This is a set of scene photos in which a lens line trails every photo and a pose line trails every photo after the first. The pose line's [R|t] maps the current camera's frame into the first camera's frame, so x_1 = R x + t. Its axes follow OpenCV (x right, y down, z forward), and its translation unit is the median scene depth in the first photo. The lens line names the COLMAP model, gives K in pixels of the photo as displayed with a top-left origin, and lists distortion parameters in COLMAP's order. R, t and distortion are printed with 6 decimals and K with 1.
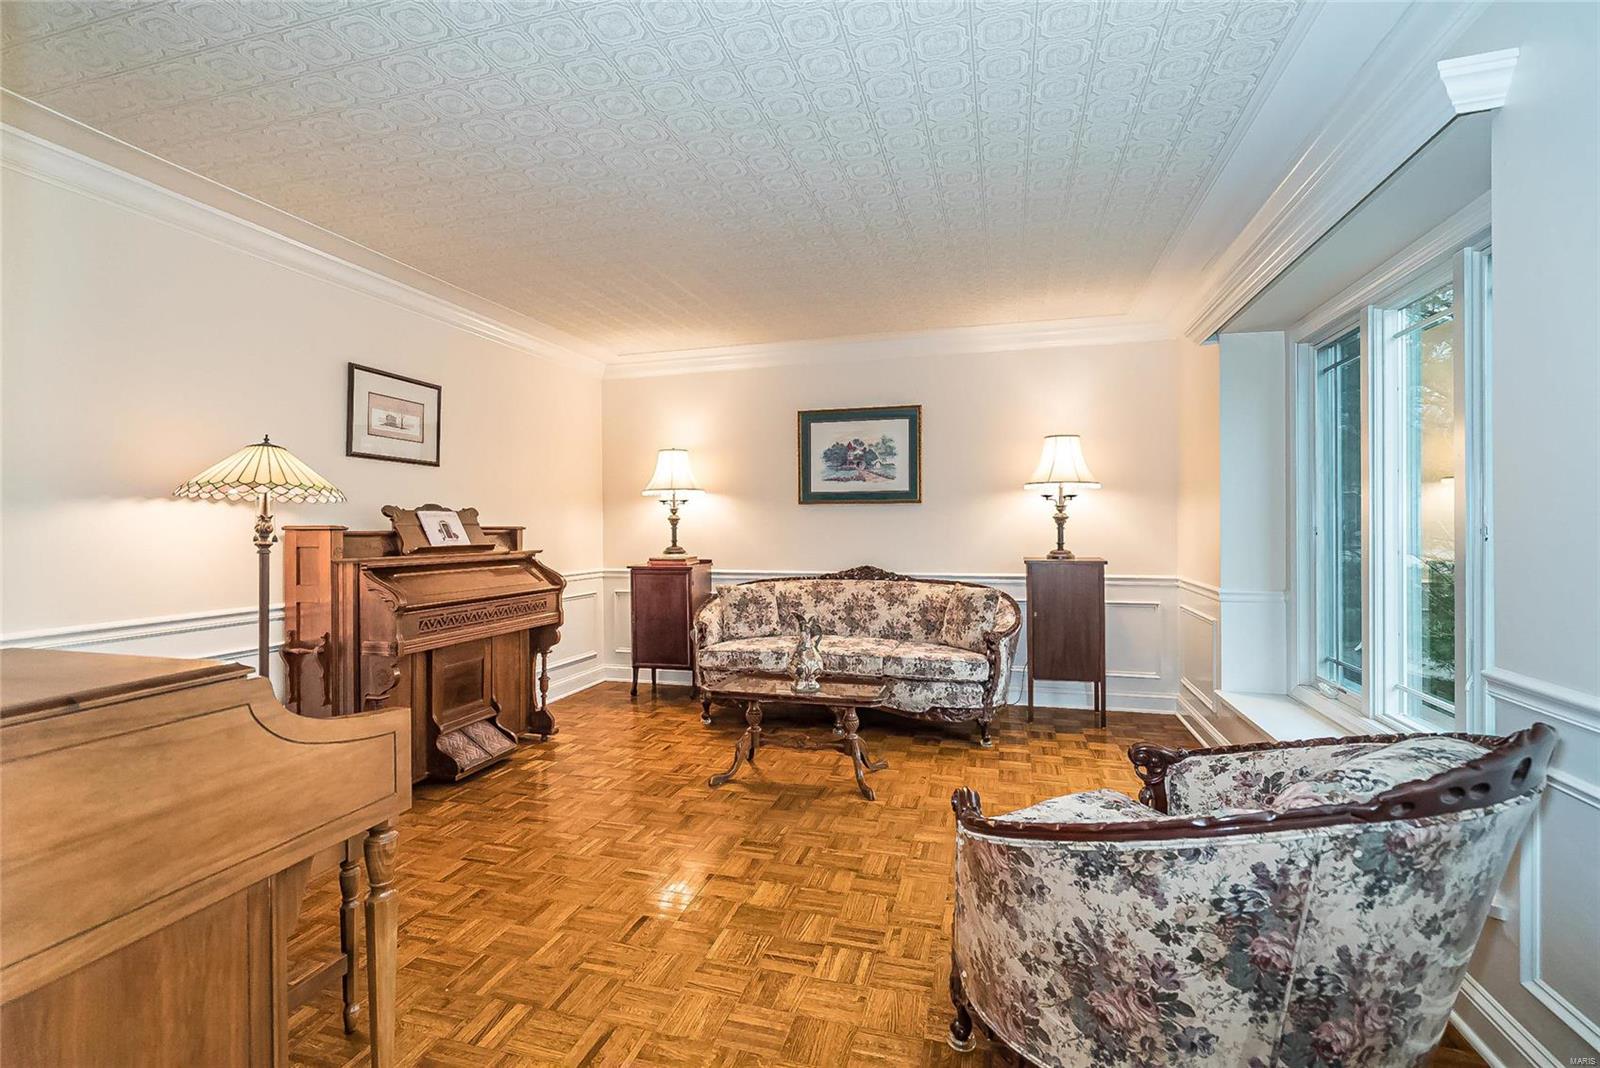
lens RADIAL K [[731.9, 0, 799.1], [0, 731.9, 527.6], [0, 0, 1]] dist [0.010756, 0.000276]
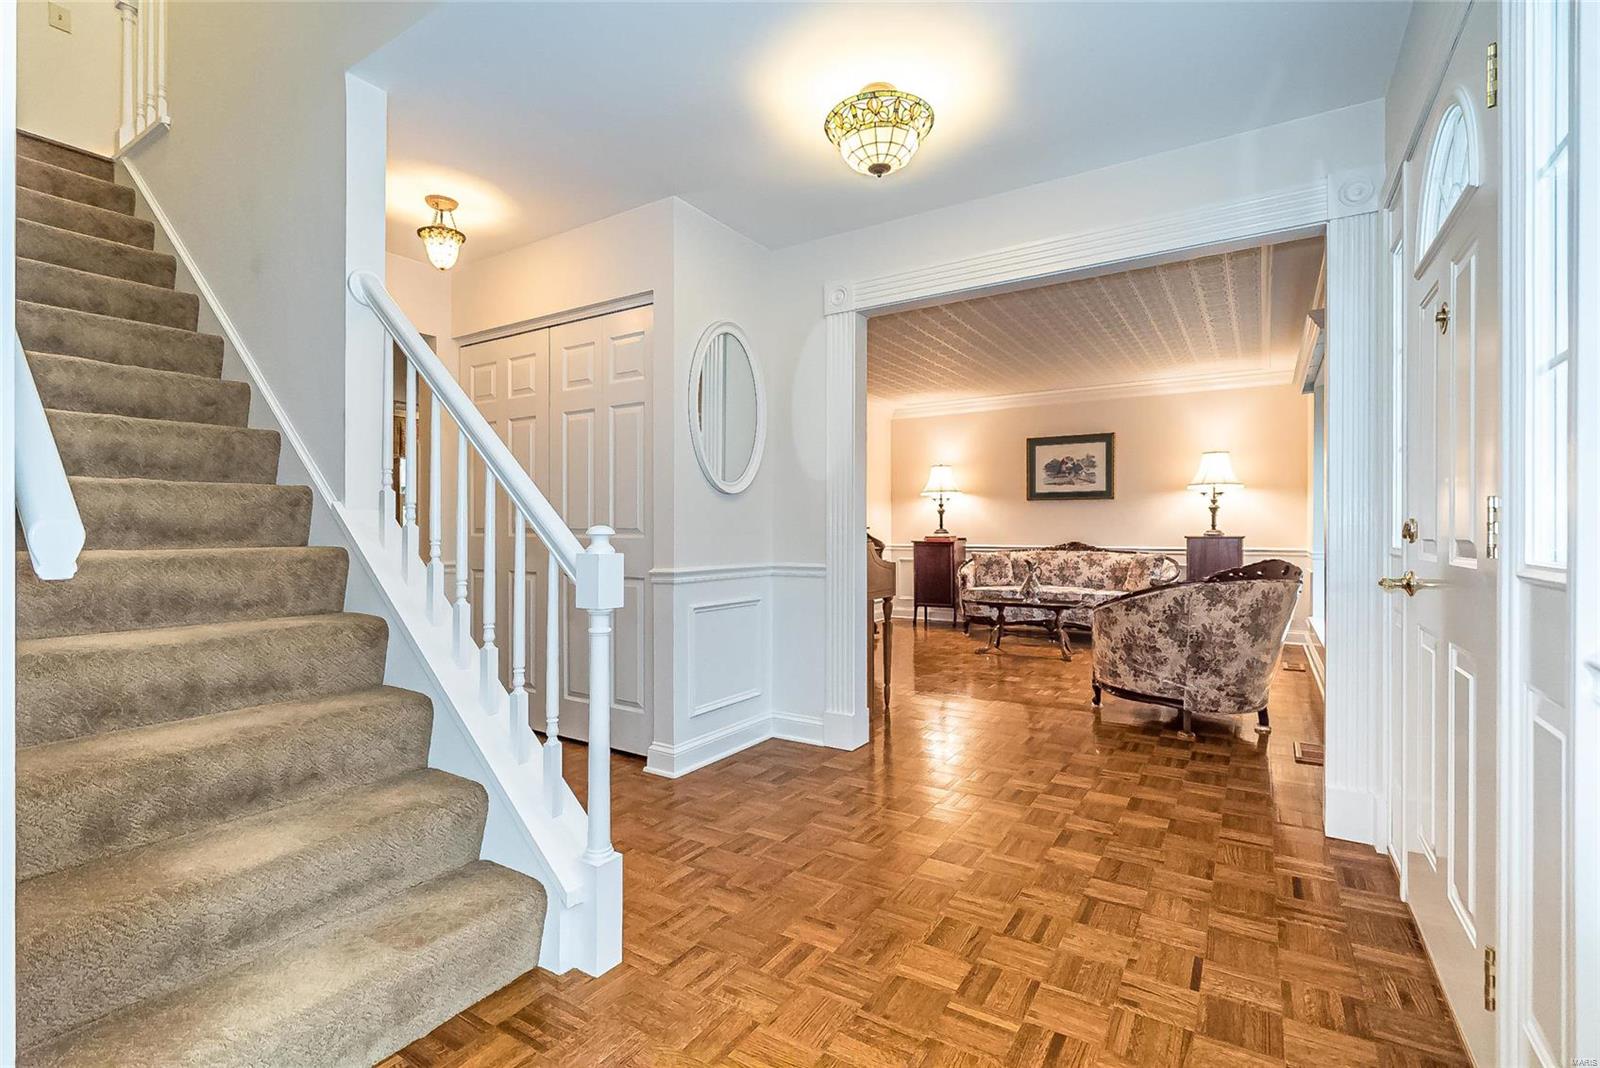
lens RADIAL K [[731.9, 0, 799.1], [0, 731.9, 527.6], [0, 0, 1]] dist [0.010756, 0.000276]
pose [[0.956668, 0.004830, -0.291142, -0.010154], [-0.006881, 0.999958, -0.006019, 0.038143], [0.291101, 0.007762, 0.956661, -0.614560]]
